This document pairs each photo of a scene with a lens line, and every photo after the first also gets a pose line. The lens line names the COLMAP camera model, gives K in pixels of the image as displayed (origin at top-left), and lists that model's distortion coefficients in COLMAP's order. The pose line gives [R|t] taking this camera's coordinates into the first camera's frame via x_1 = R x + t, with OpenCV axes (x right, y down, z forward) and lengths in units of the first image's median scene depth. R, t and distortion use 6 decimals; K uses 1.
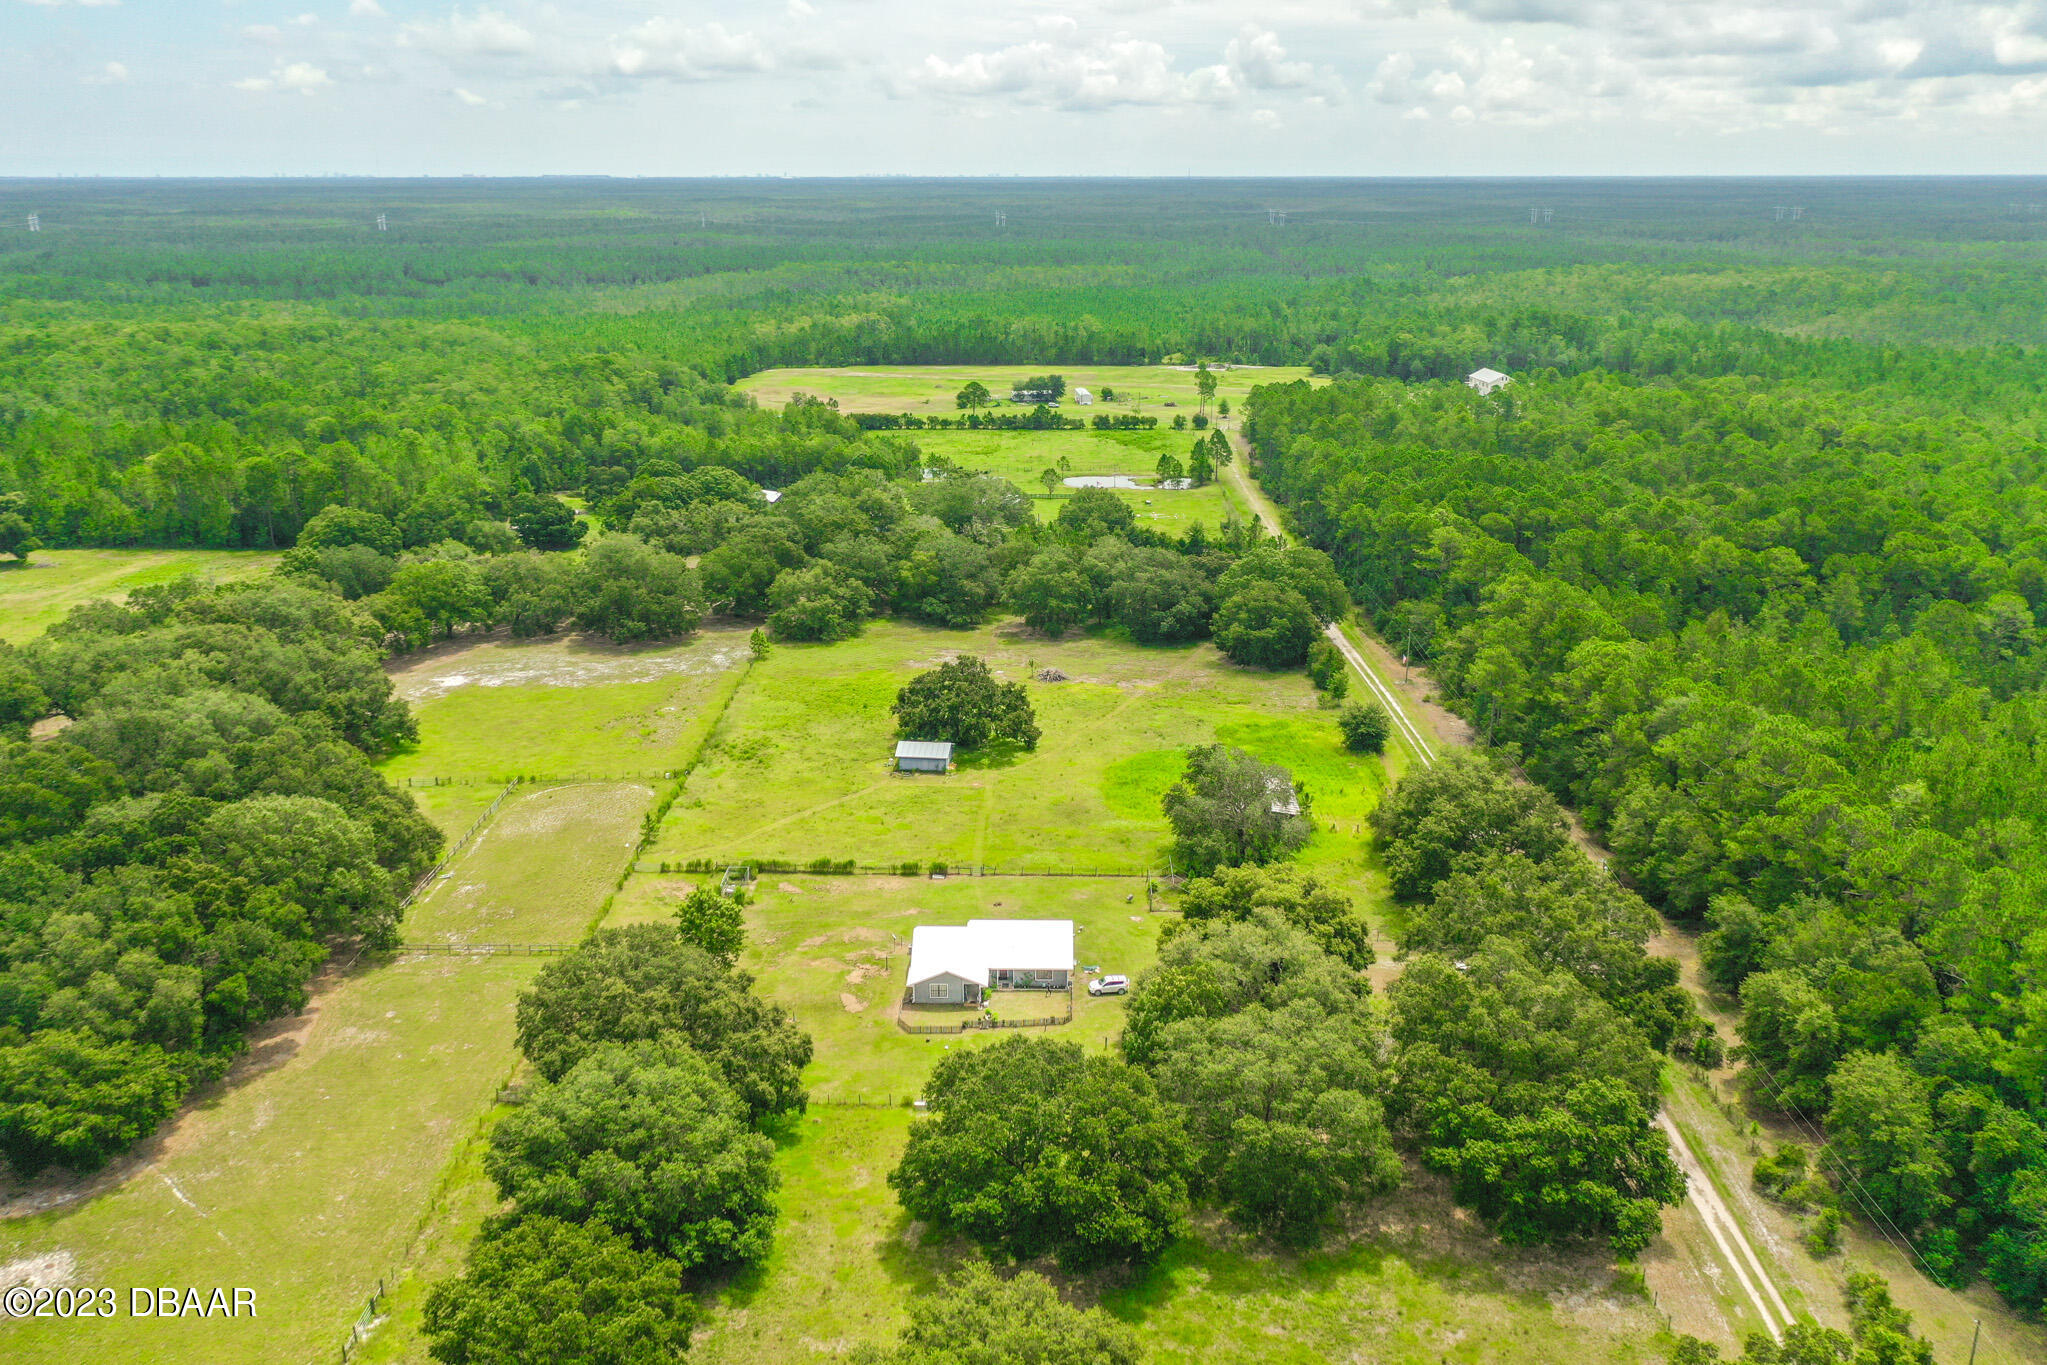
lens RADIAL K [[1645.8, 0, 1023.0], [0, 1645.8, 660.1], [0, 0, 1]] dist [0.006652, 0.006838]
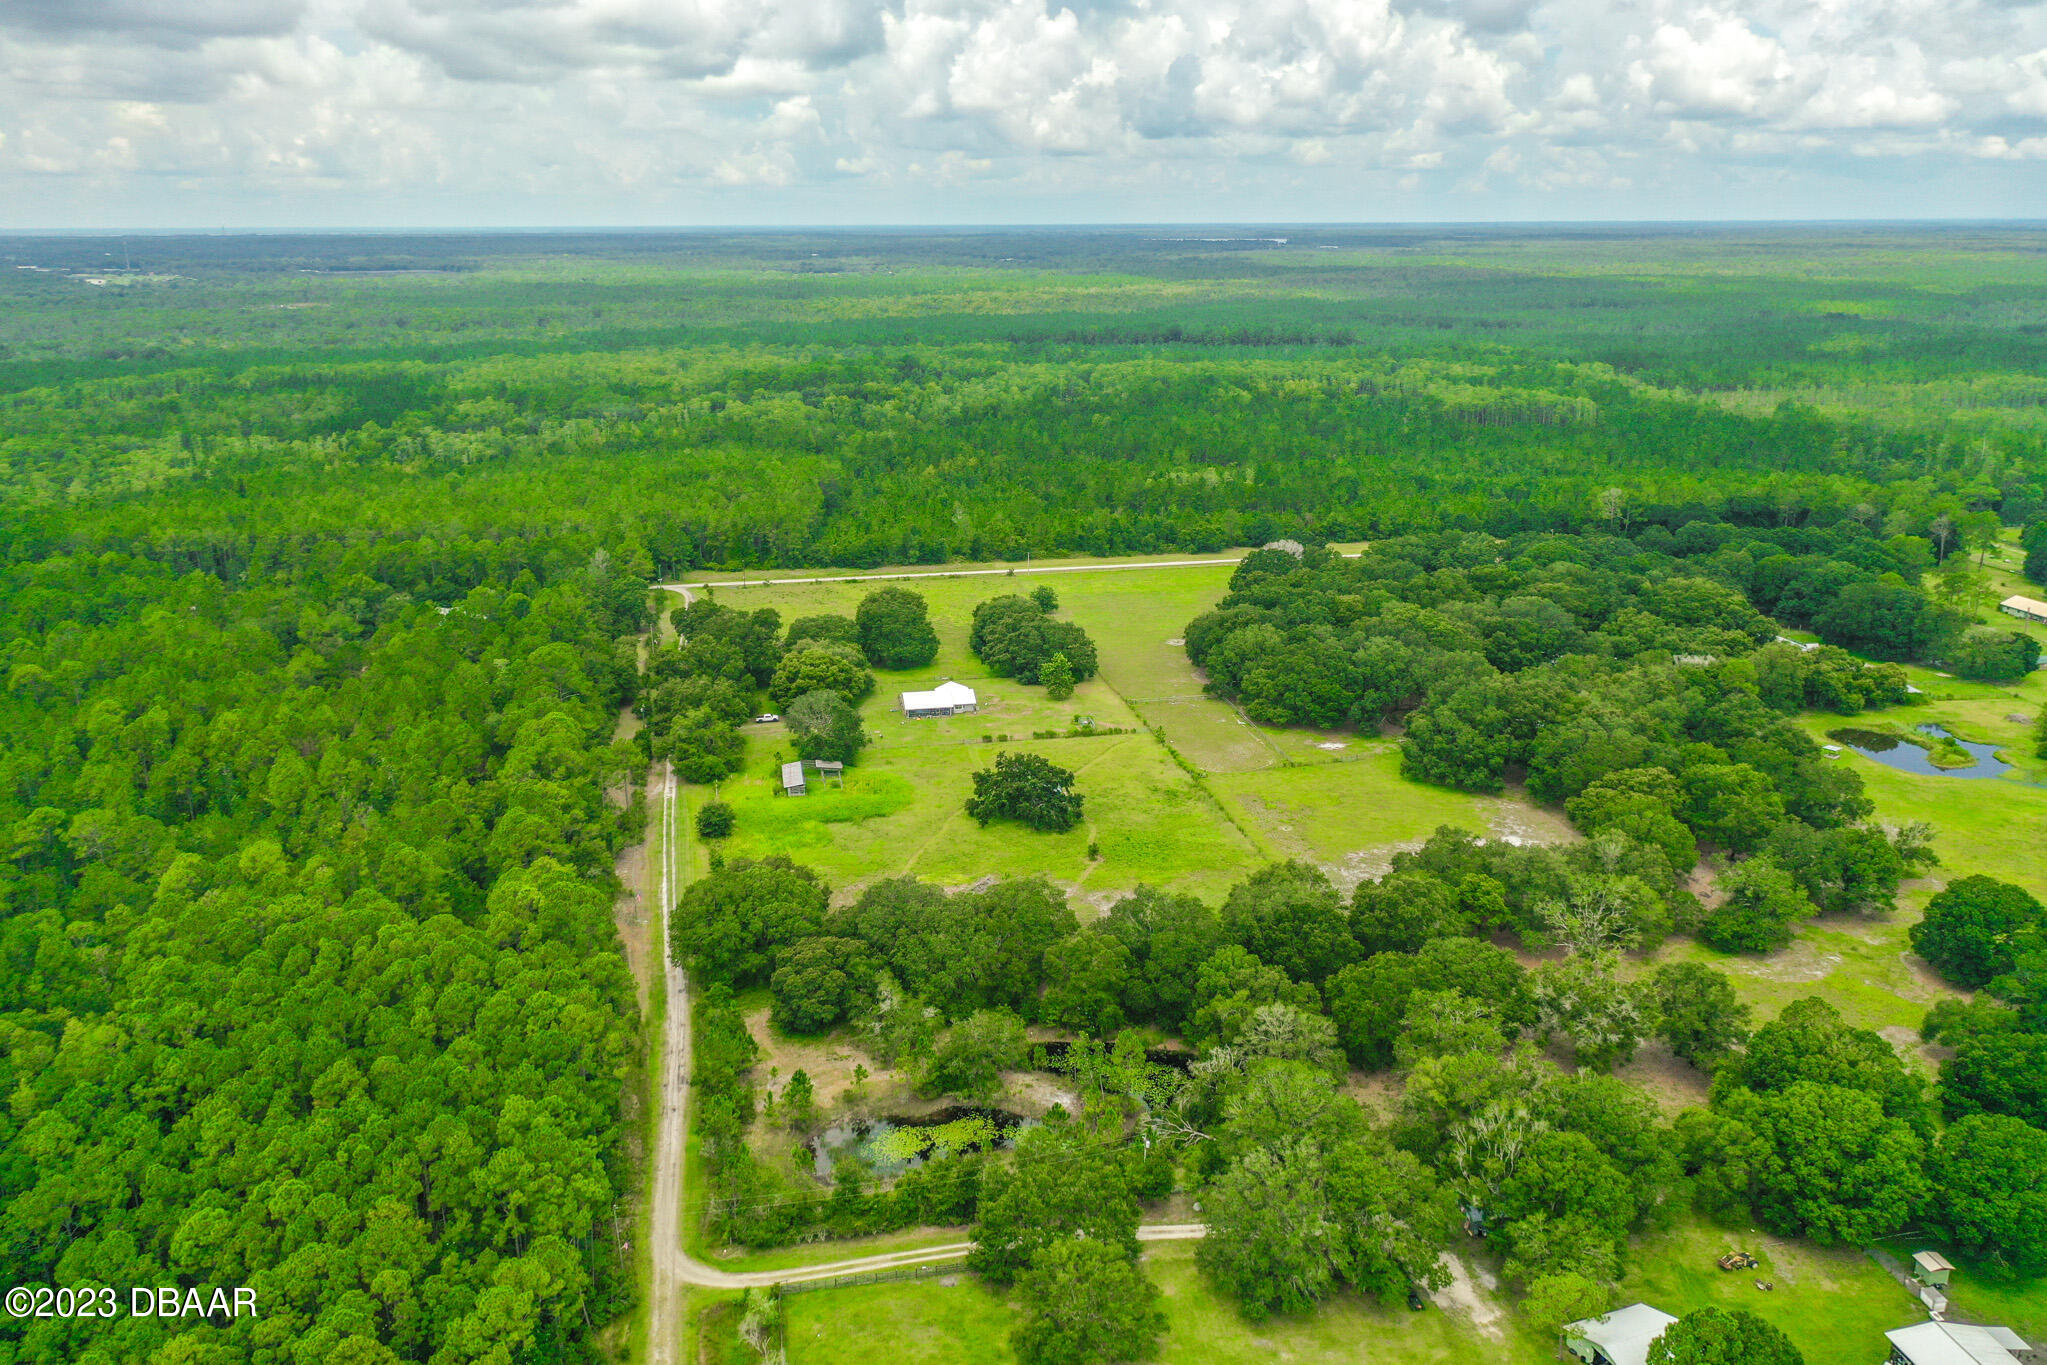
lens RADIAL K [[1614.7, 0, 1021.0], [0, 1614.7, 684.5], [0, 0, 1]] dist [0.008160, -0.000738]
pose [[-0.978470, 0.062342, -0.196750, 0.144304], [-0.053705, 0.843544, 0.534368, -0.488782], [0.199281, 0.533429, -0.822035, 1.354129]]
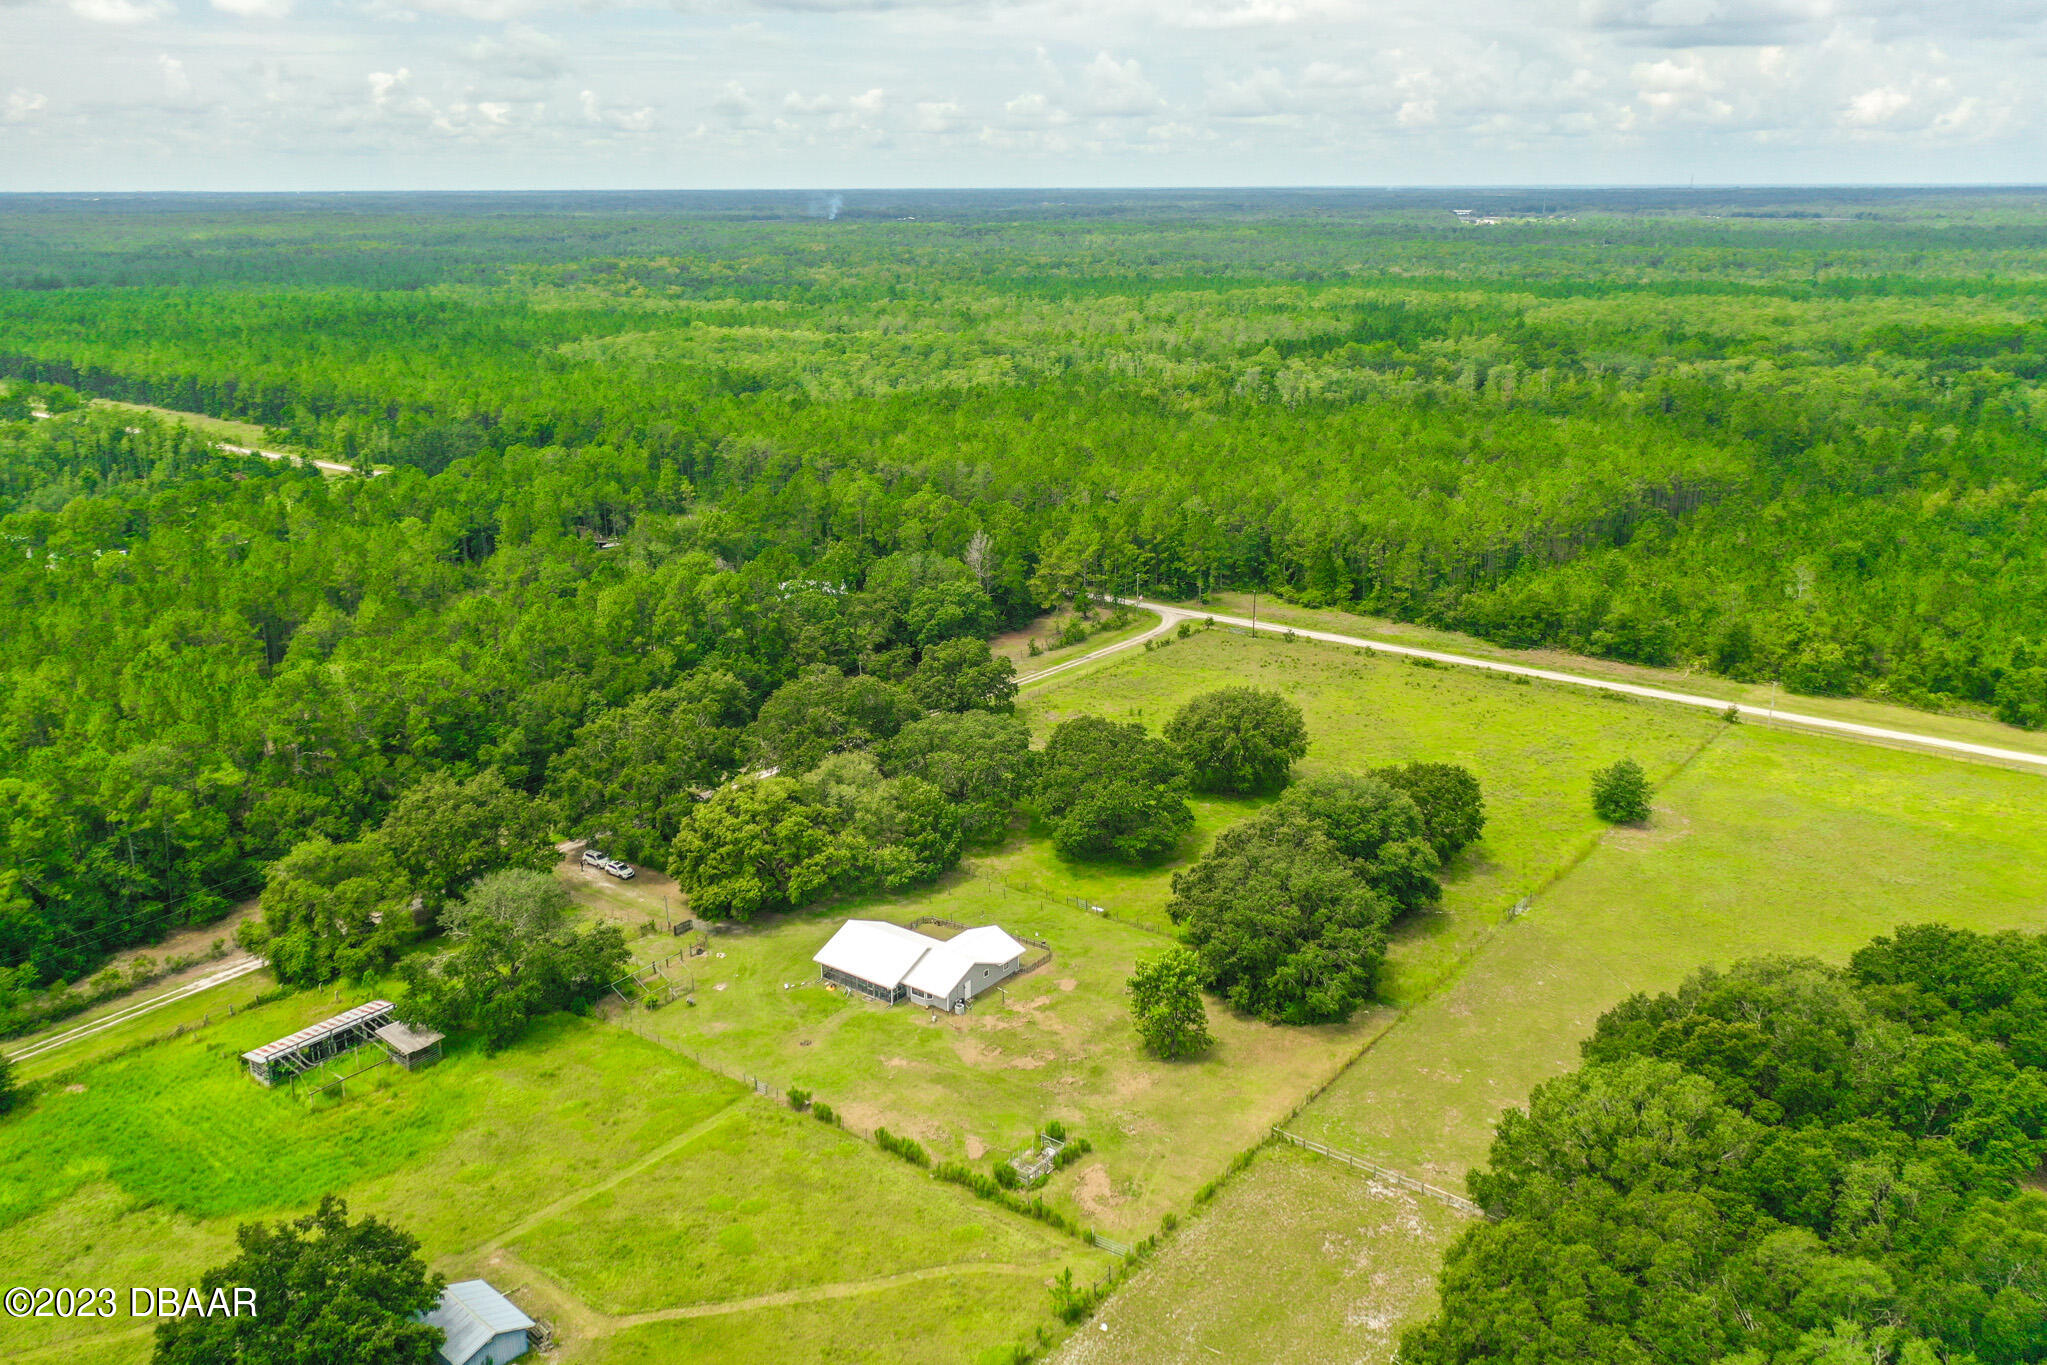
lens RADIAL K [[1645.8, 0, 1023.0], [0, 1645.8, 660.1], [0, 0, 1]] dist [0.006652, 0.006838]
pose [[-0.808332, -0.161051, 0.566270, -0.296262], [0.171747, 0.855508, 0.488476, -0.222774], [-0.563118, 0.492106, -0.663875, 0.744586]]
